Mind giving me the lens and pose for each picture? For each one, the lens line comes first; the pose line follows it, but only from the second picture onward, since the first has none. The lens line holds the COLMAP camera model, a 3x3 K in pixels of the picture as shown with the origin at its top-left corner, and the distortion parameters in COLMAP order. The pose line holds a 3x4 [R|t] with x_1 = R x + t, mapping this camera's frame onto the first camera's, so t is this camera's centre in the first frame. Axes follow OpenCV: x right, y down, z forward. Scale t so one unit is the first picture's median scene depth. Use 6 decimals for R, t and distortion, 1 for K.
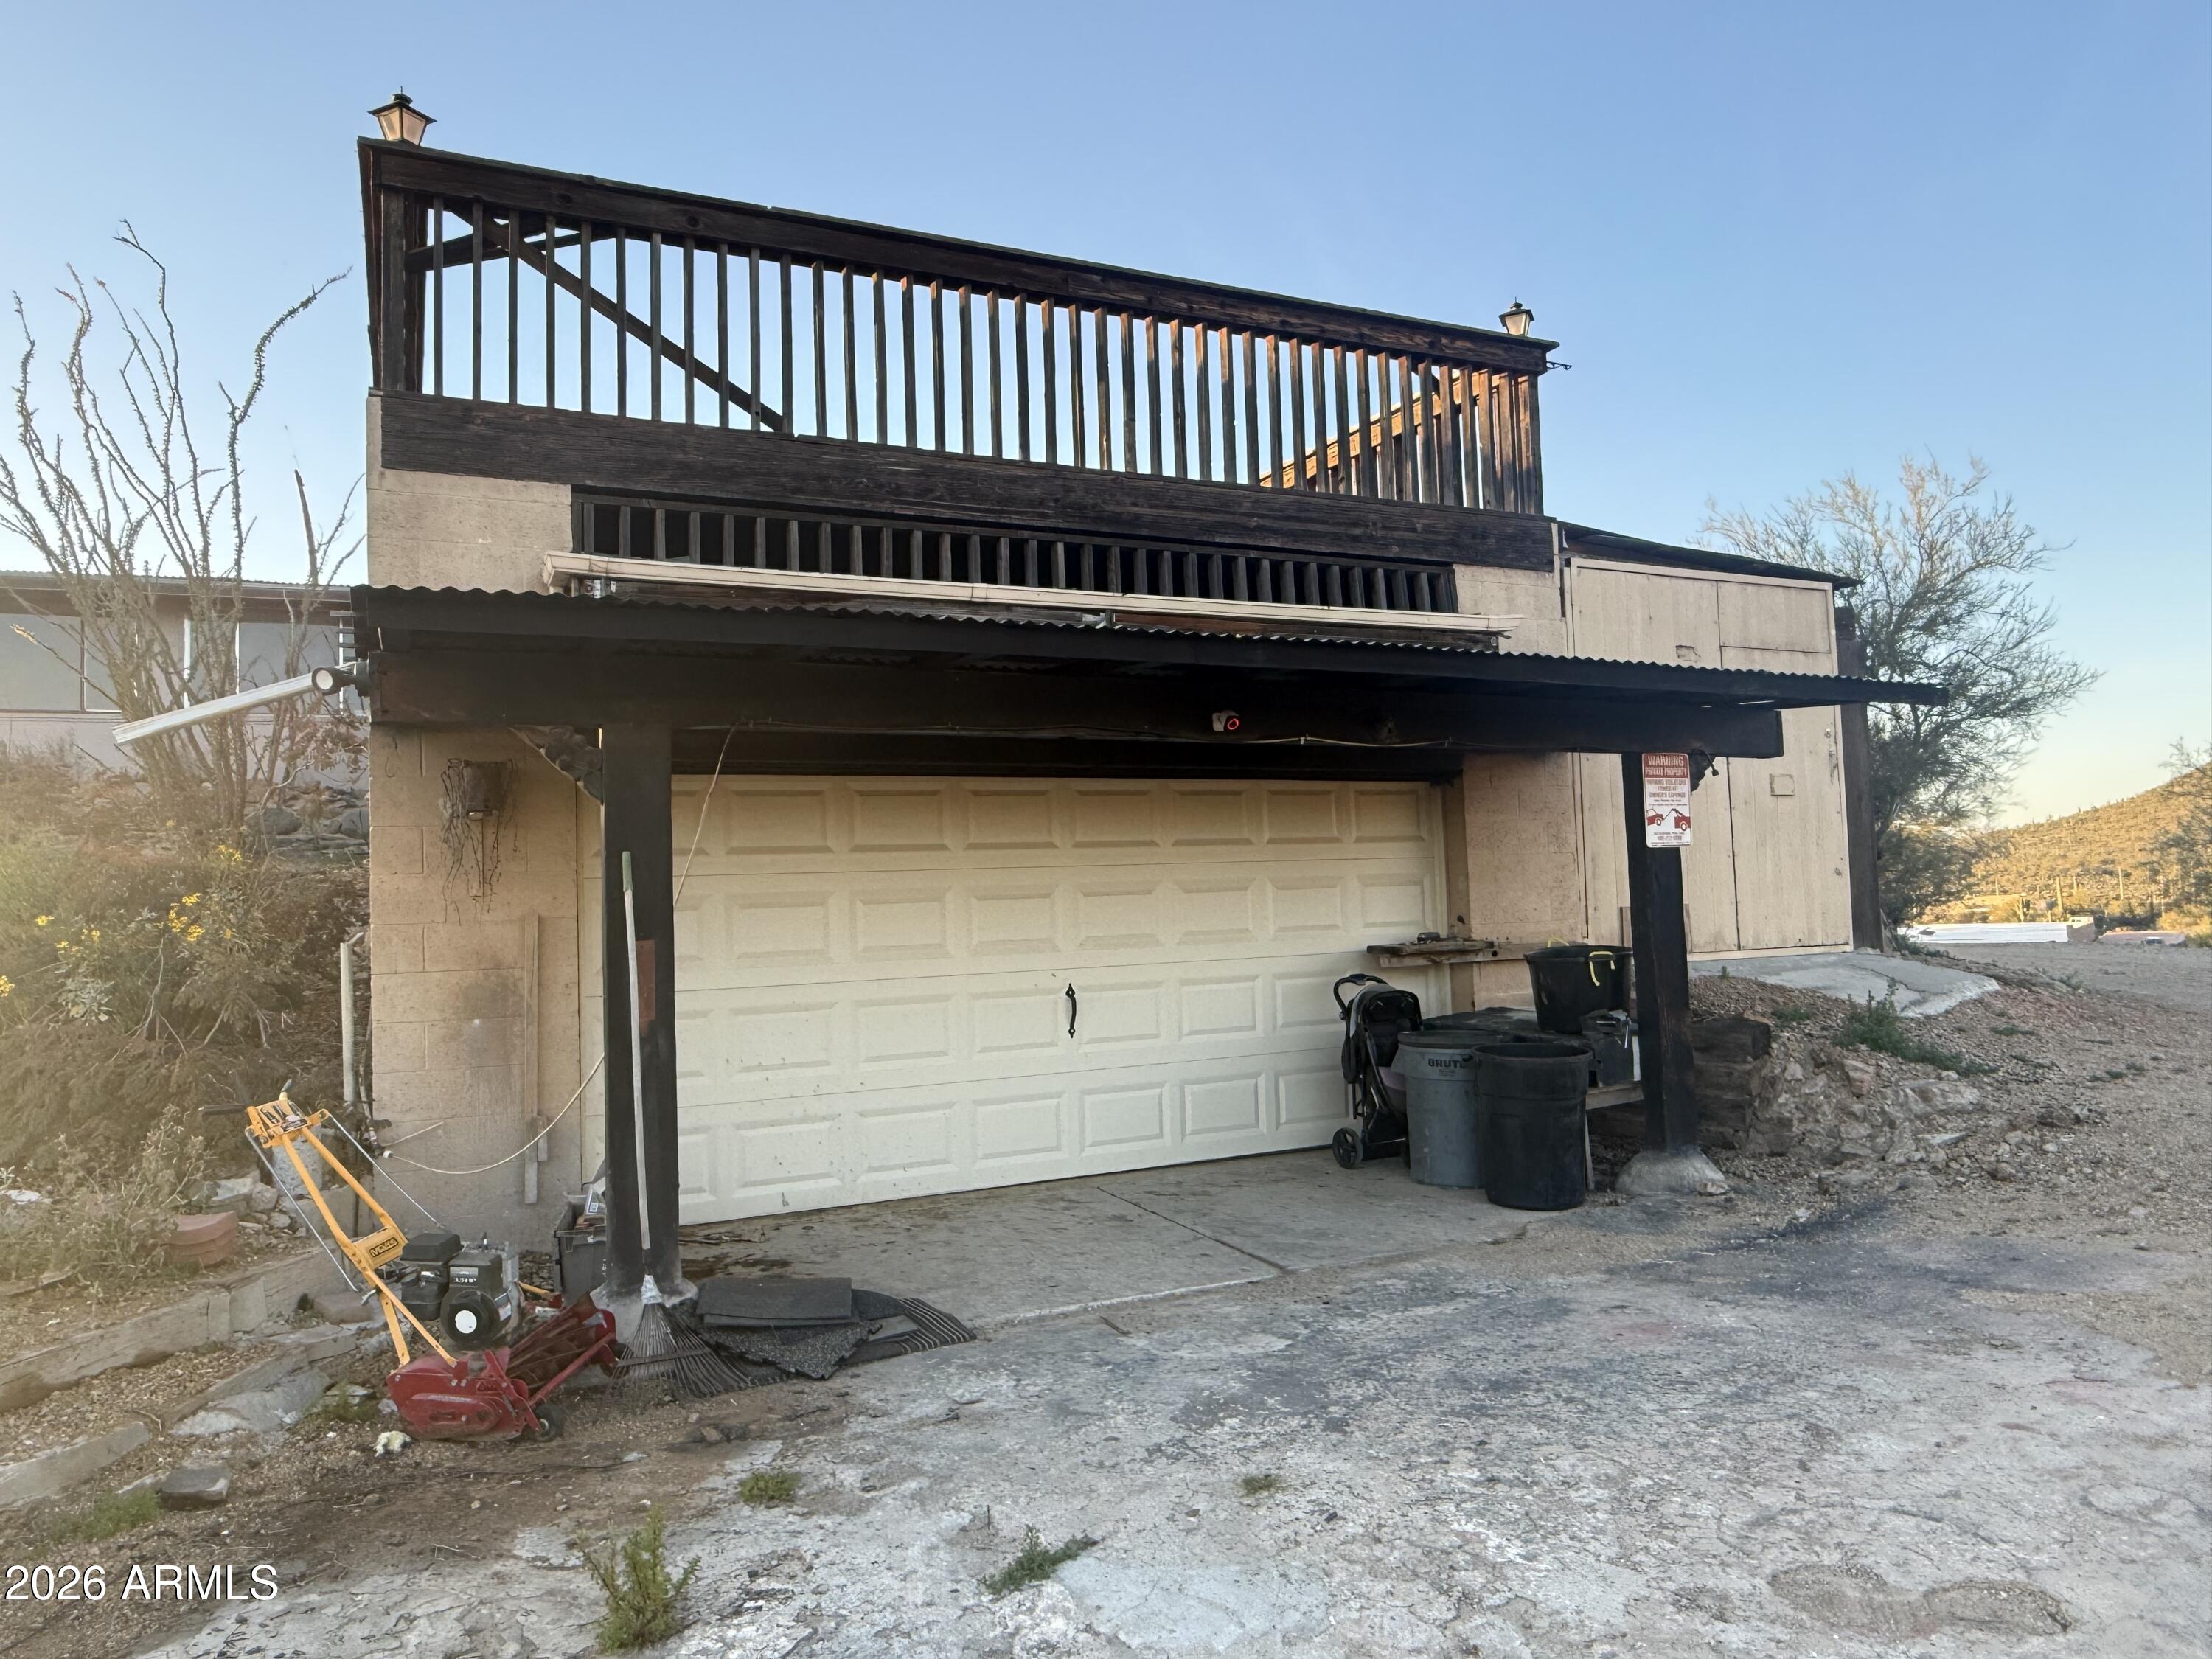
lens RADIAL K [[1494.6, 0, 1106.0], [0, 1494.6, 829.5], [0, 0, 1]] dist [-0.004836, -0.001340]
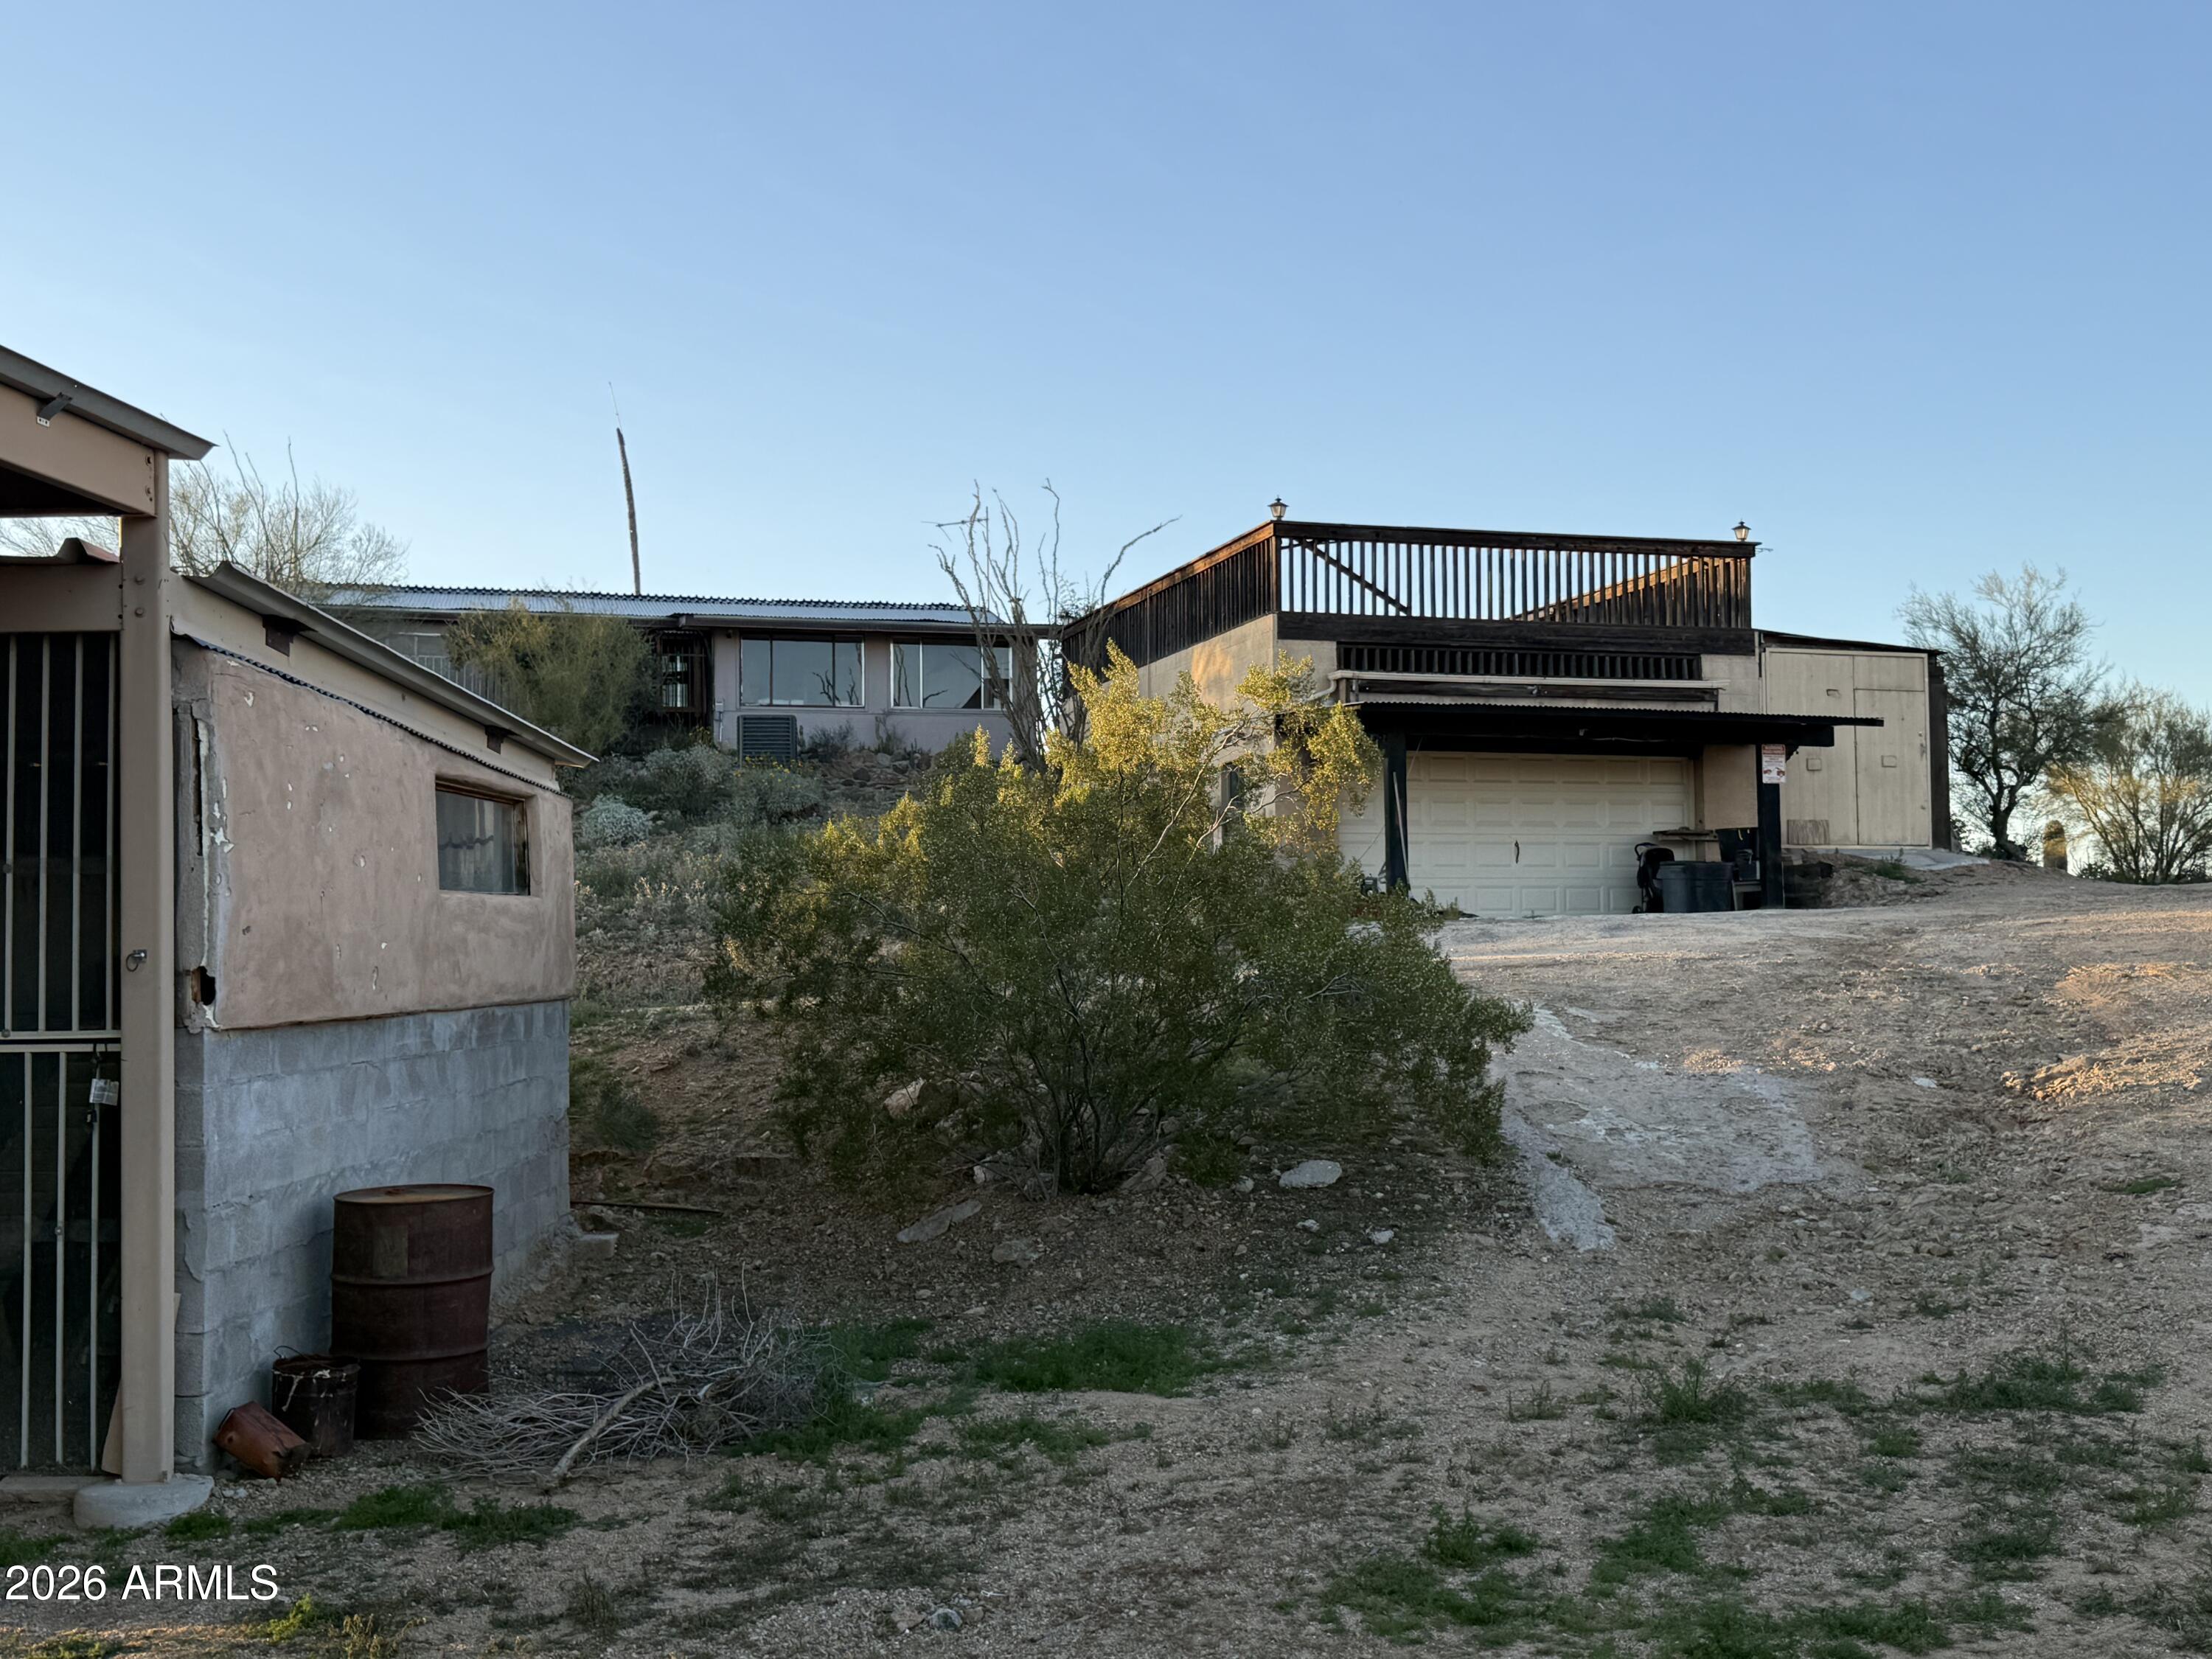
lens RADIAL K [[2404.6, 0, 1106.0], [0, 2404.6, 829.5], [0, 0, 1]] dist [0.155785, 0.006625]
pose [[0.990719, 0.016416, -0.134929, -0.156328], [-0.017552, 0.999820, -0.007233, 0.128752], [0.134786, 0.009534, 0.990829, -2.934505]]
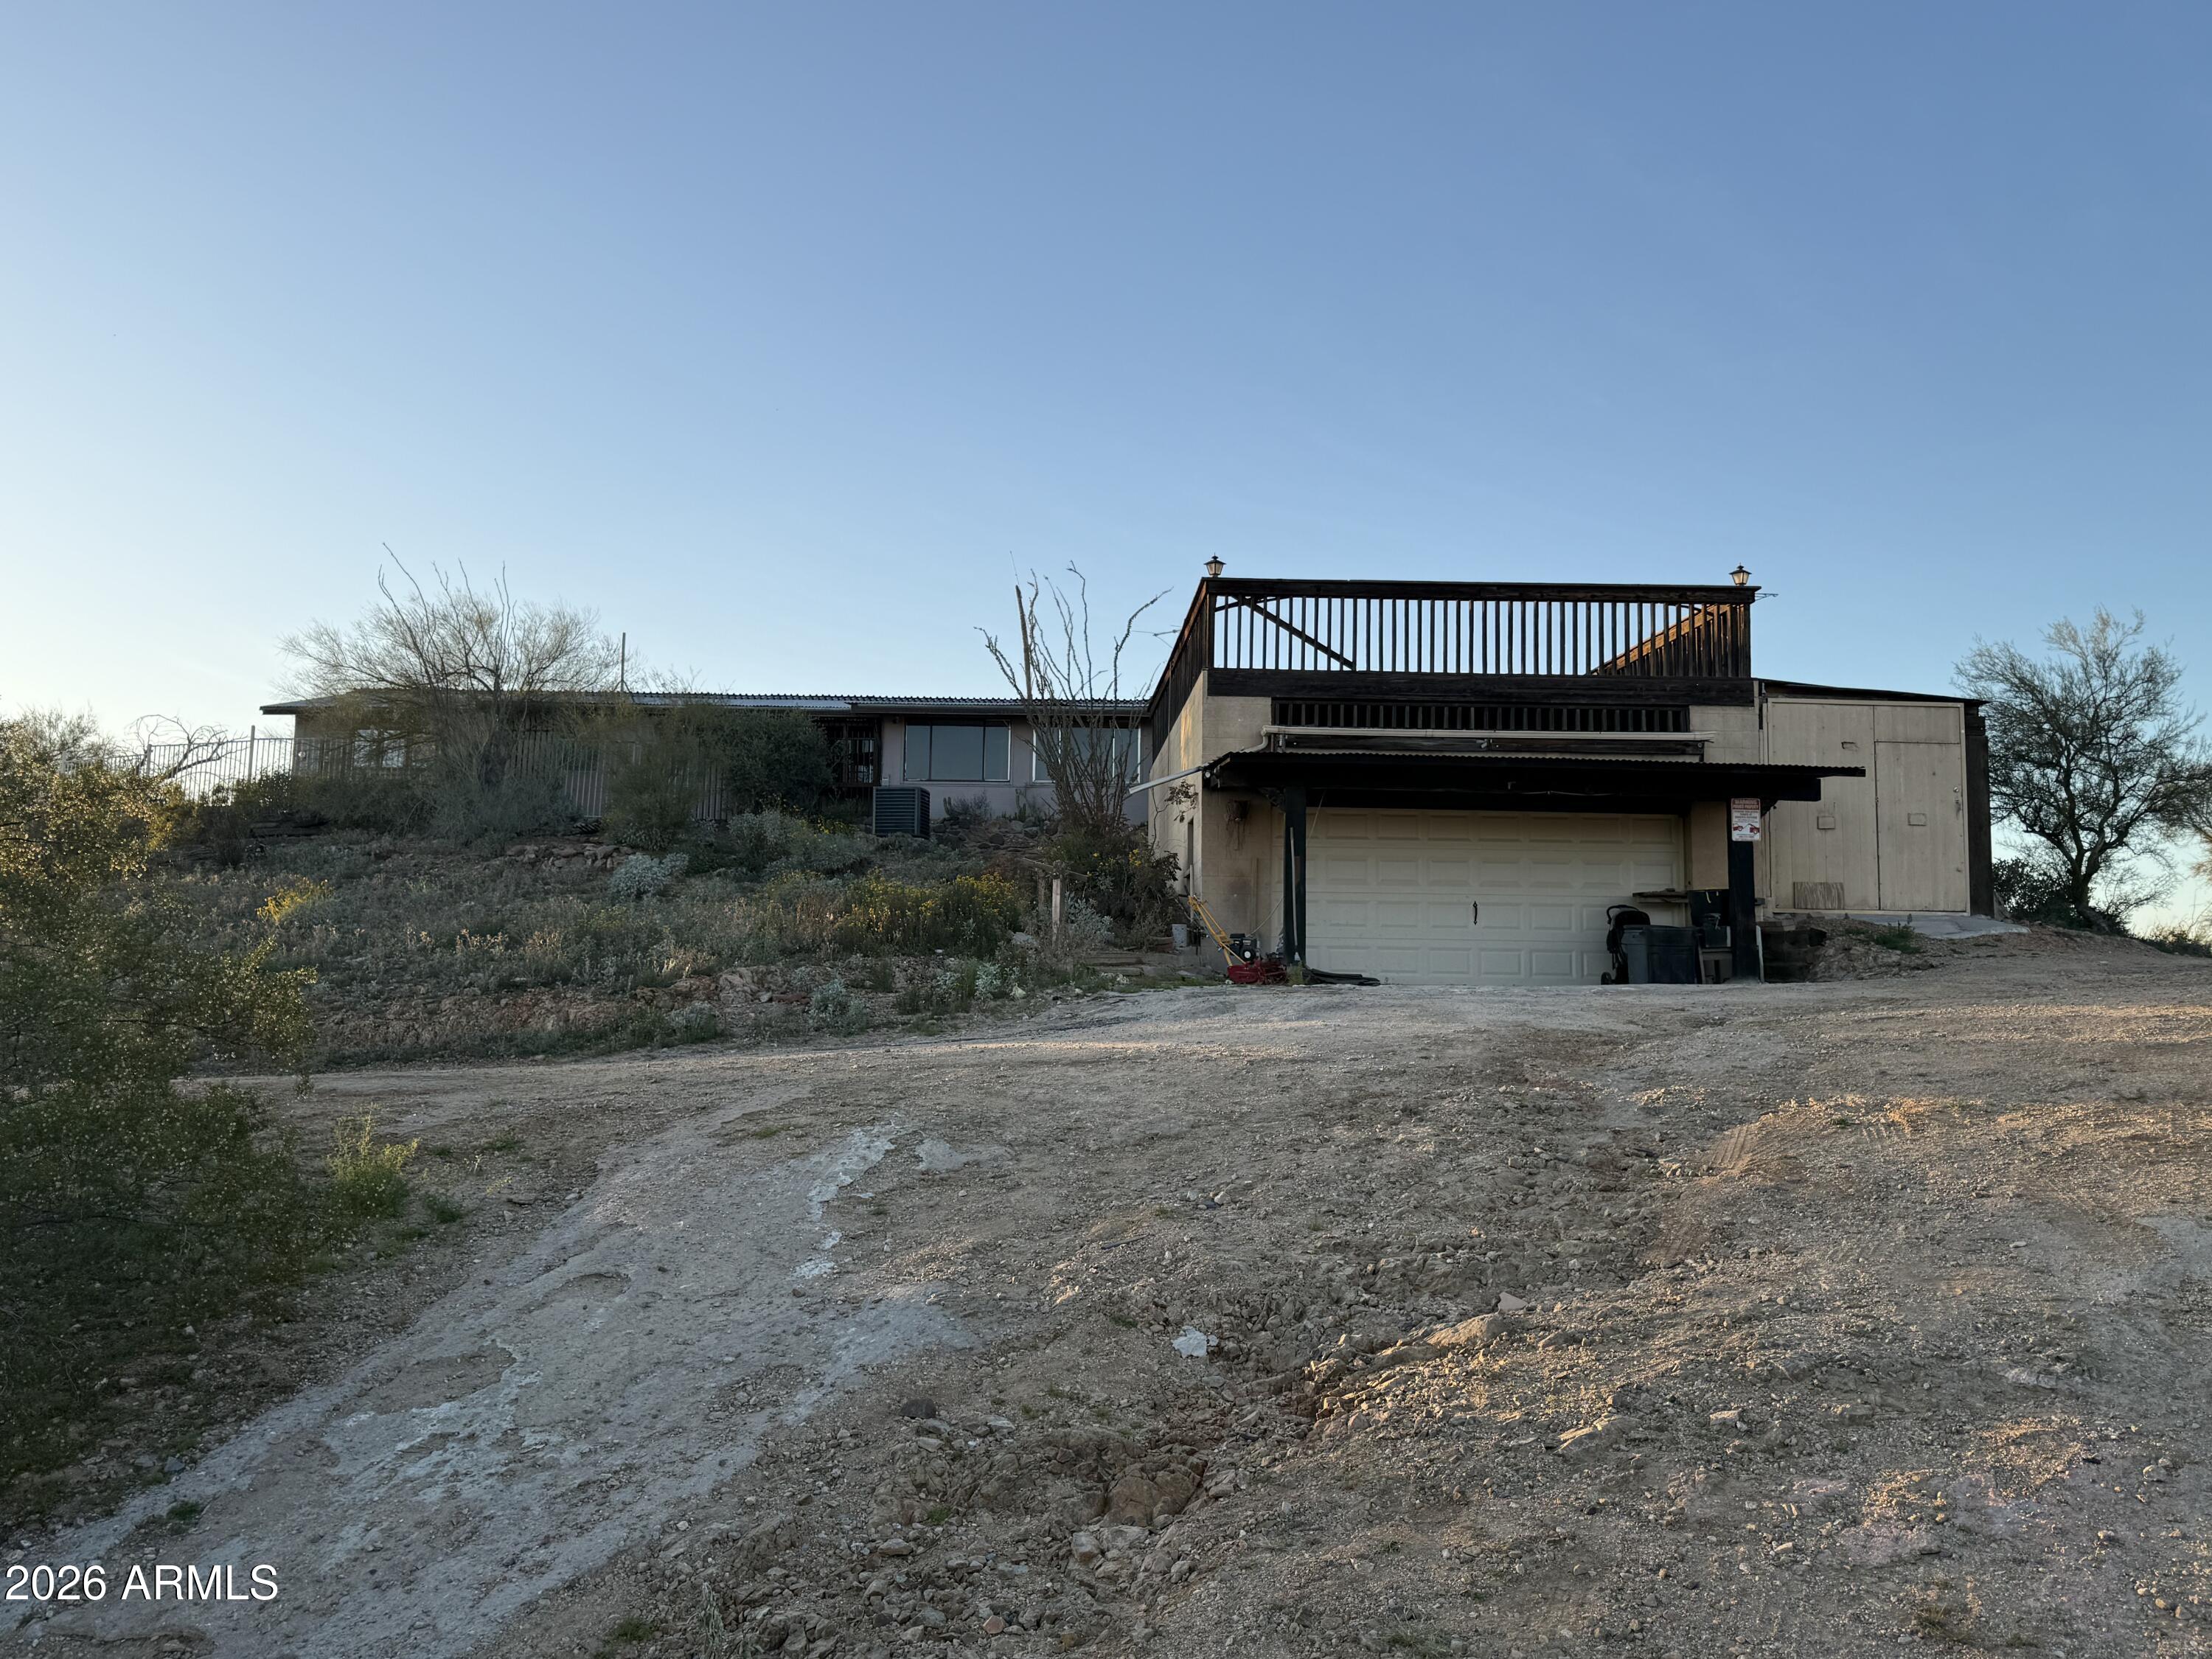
lens RADIAL K [[1671.2, 0, 1106.0], [0, 1671.2, 829.5], [0, 0, 1]] dist [0.147226, -0.209689]
pose [[0.921596, 0.008185, -0.388065, 0.459817], [-0.024589, 0.999001, -0.037324, 0.106919], [0.387371, 0.043940, 0.920876, -1.605977]]
